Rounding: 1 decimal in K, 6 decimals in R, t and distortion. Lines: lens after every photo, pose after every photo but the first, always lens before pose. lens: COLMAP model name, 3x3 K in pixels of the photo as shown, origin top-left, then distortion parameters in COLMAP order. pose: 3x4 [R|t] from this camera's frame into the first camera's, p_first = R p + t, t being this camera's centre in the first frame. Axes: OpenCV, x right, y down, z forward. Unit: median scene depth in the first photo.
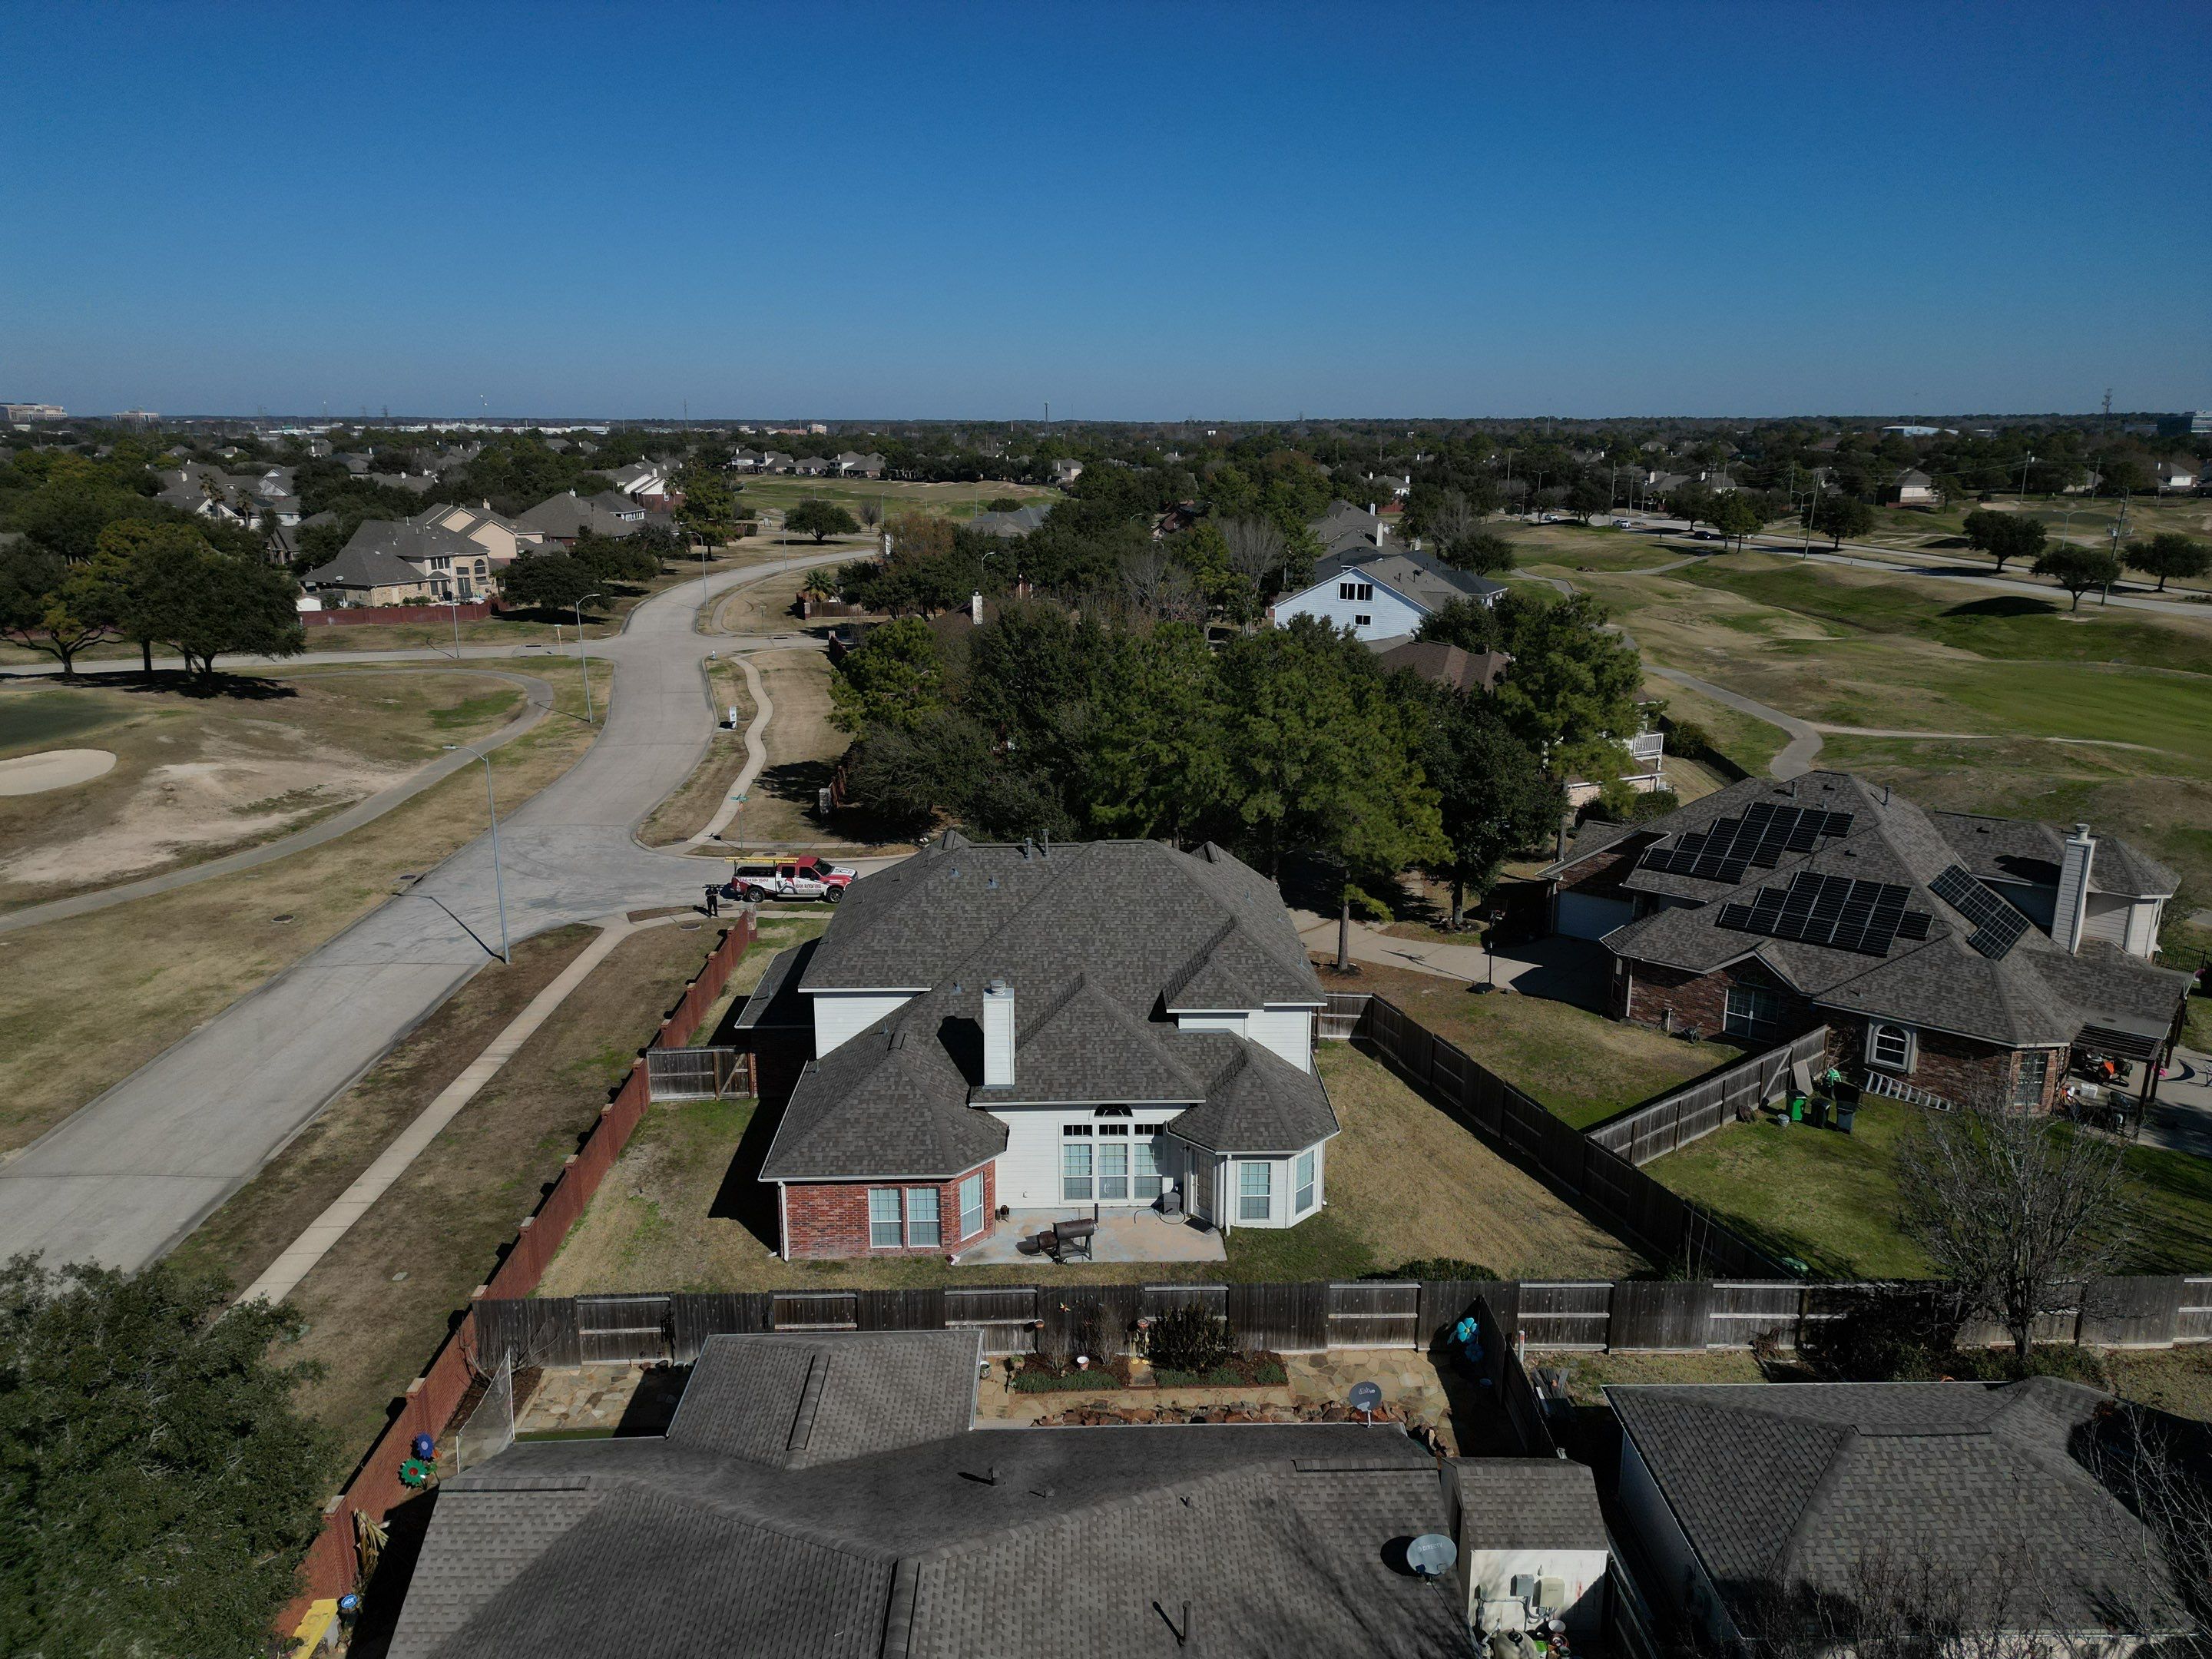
lens RADIAL K [[1542.6, 0, 1110.8], [0, 1542.6, 789.5], [0, 0, 1]] dist [0.074802, -0.067749]
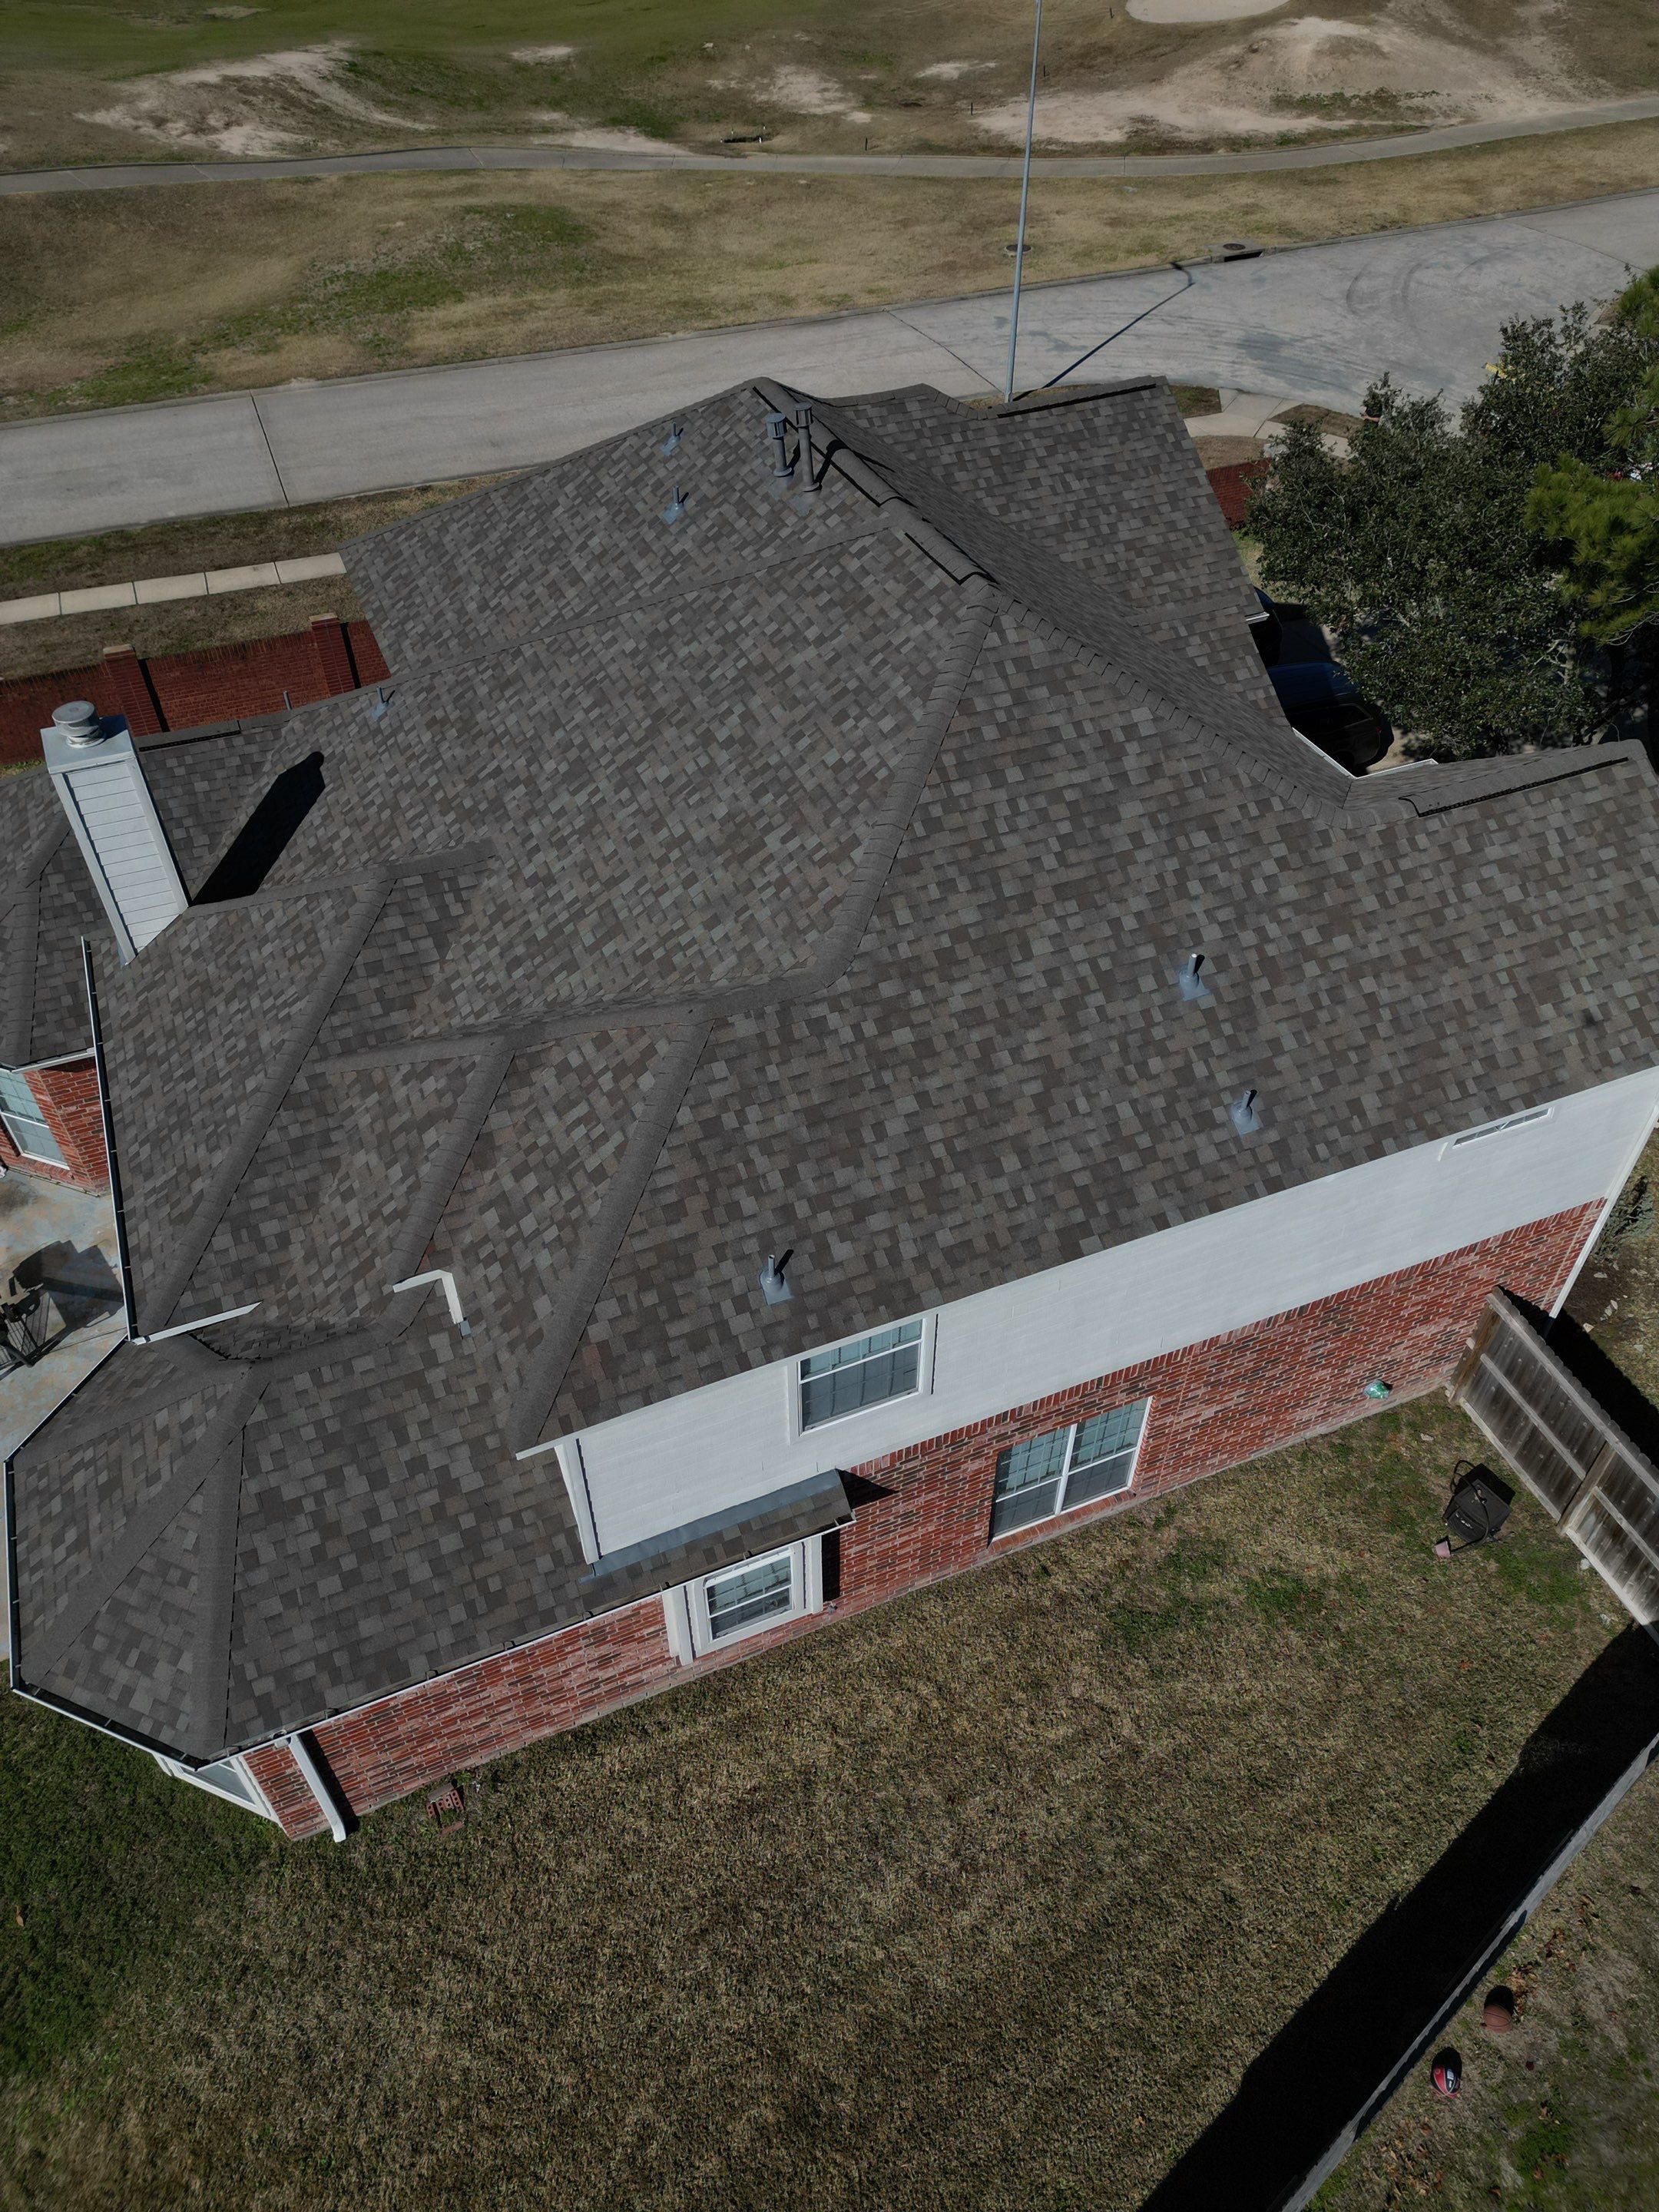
lens RADIAL K [[1542.6, 0, 837.8], [0, 1542.6, 1096.6], [0, 0, 1]] dist [0.074802, -0.067749]
pose [[0.366799, 0.638764, -0.676342, 0.250787], [-0.209182, 0.765028, 0.609077, -0.057828], [0.906477, -0.081930, 0.414230, 0.825865]]
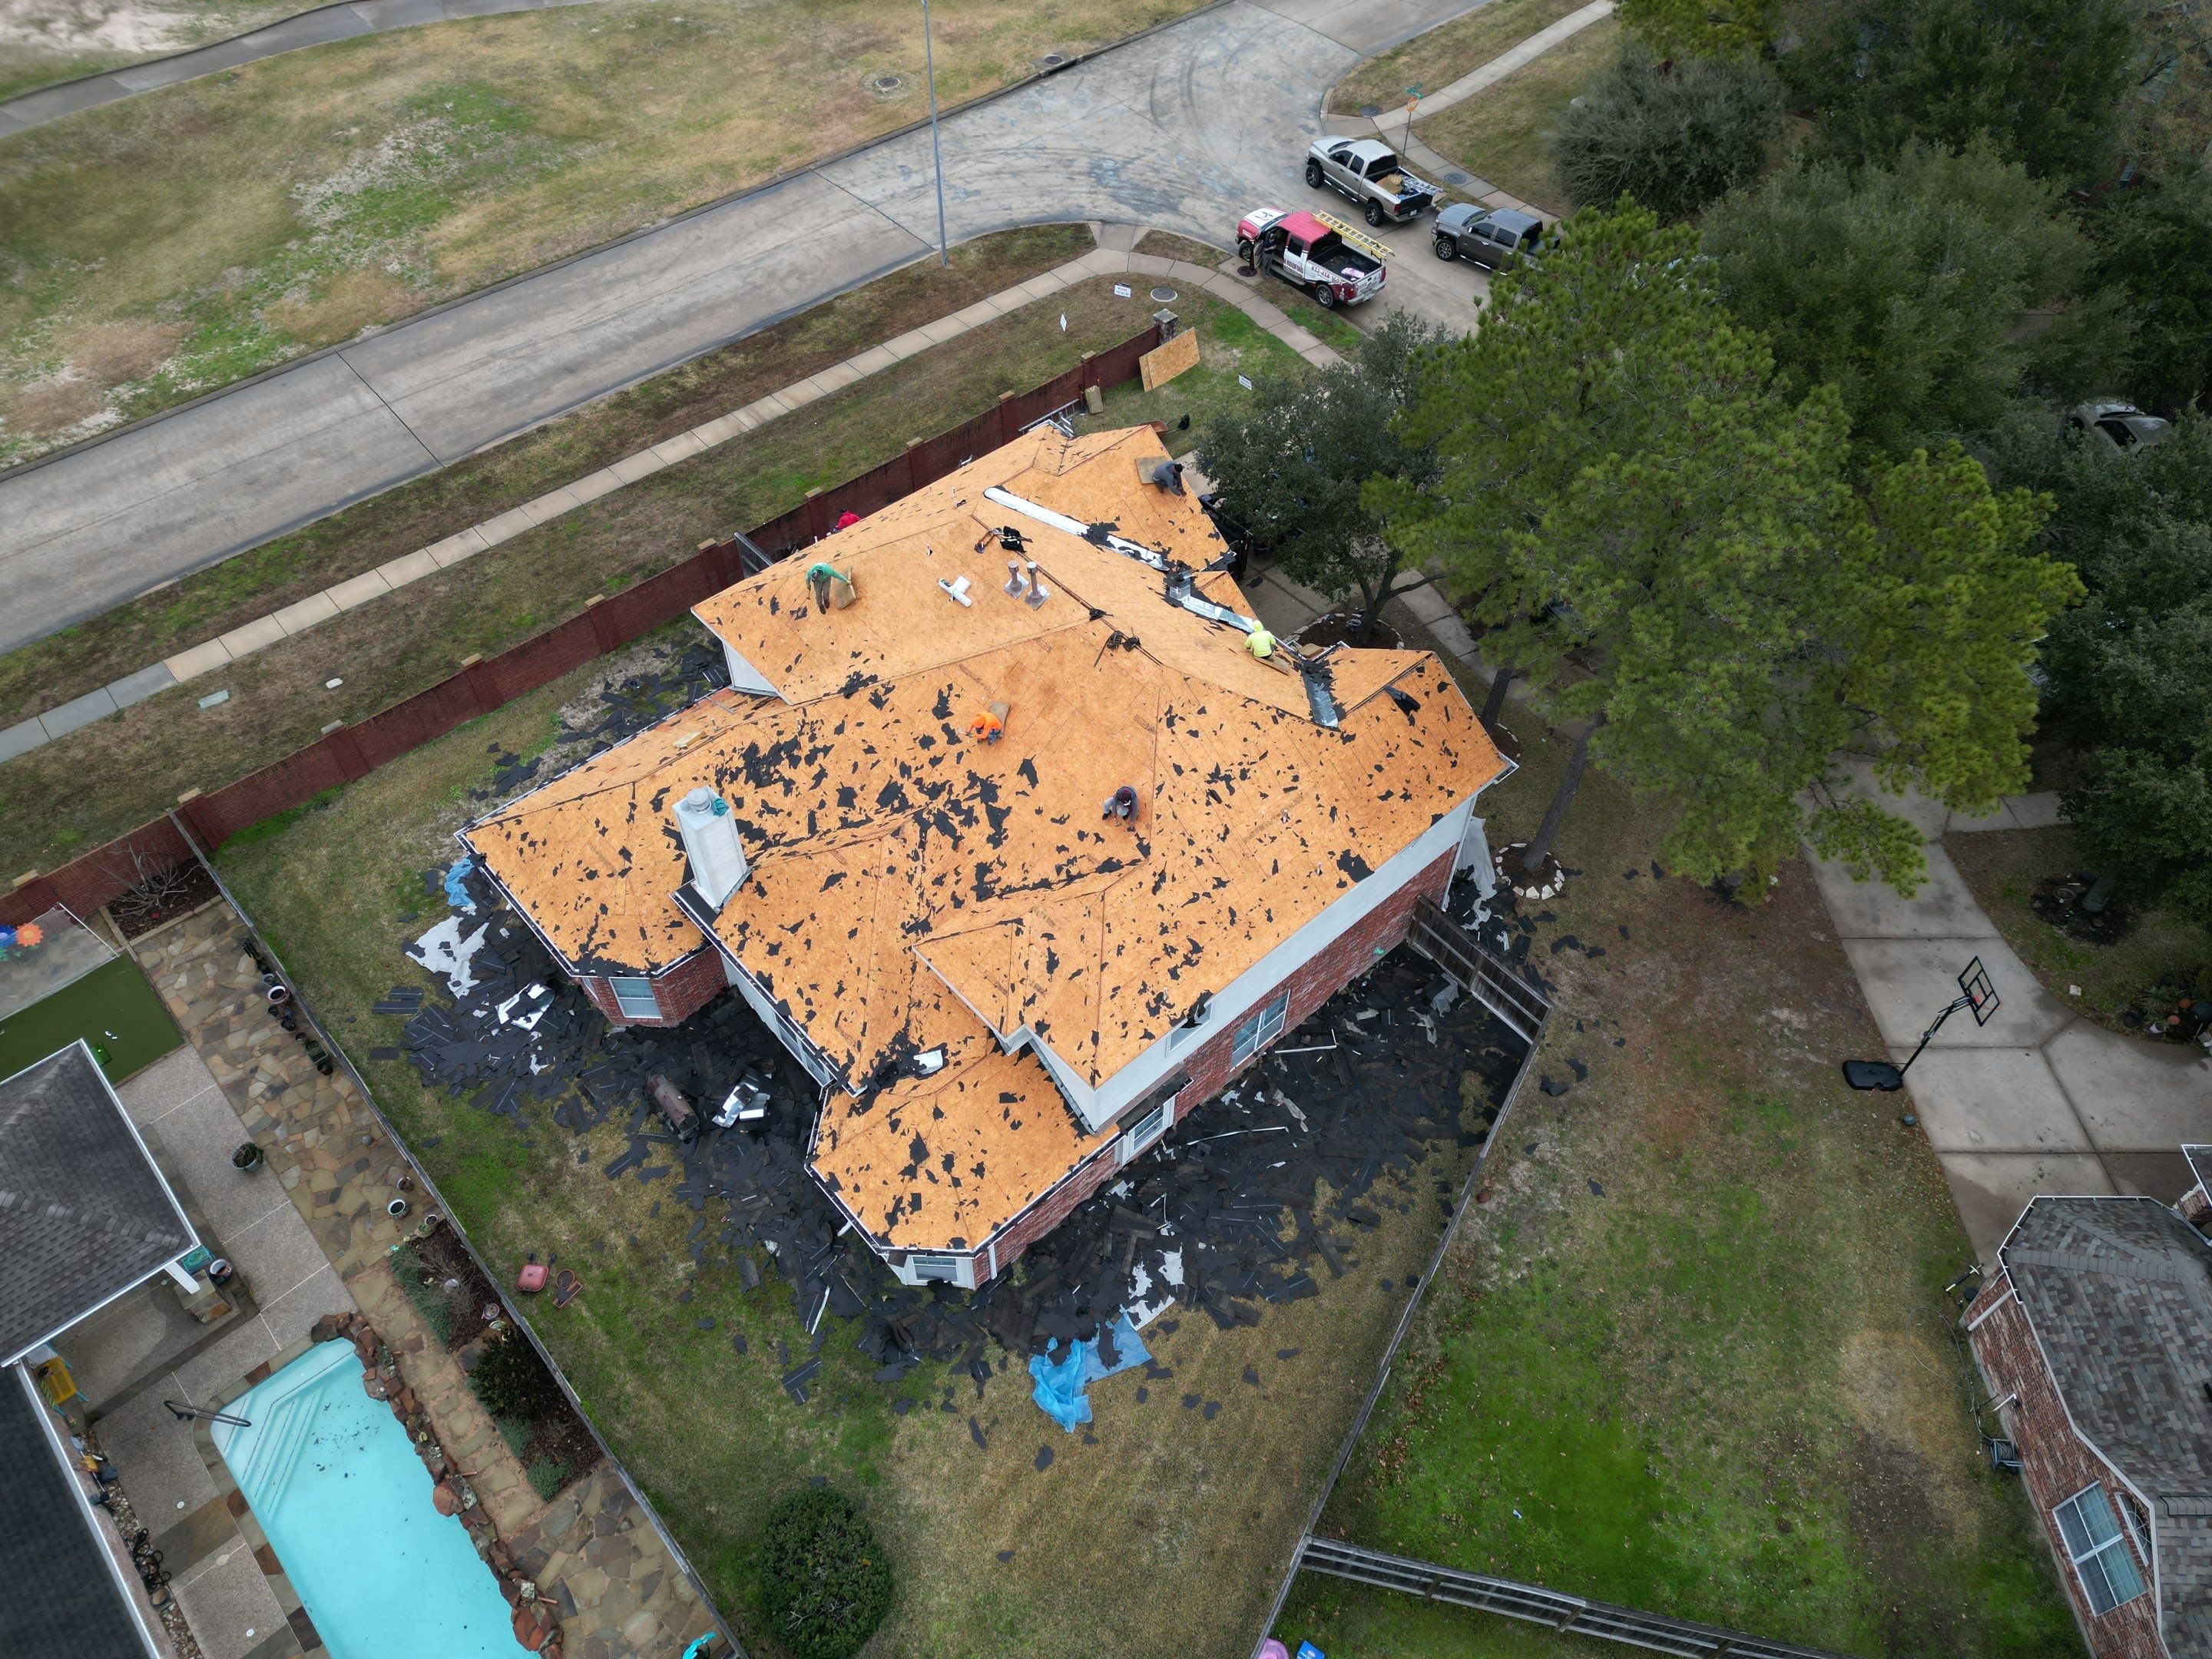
lens RADIAL K [[1542.6, 0, 1122.3], [0, 1542.6, 814.6], [0, 0, 1]] dist [0.074802, -0.067749]
pose [[0.654566, 0.586886, -0.476558, 0.325272], [-0.188812, 0.737296, 0.648649, -0.299954], [0.732047, -0.334604, 0.593420, 0.592494]]
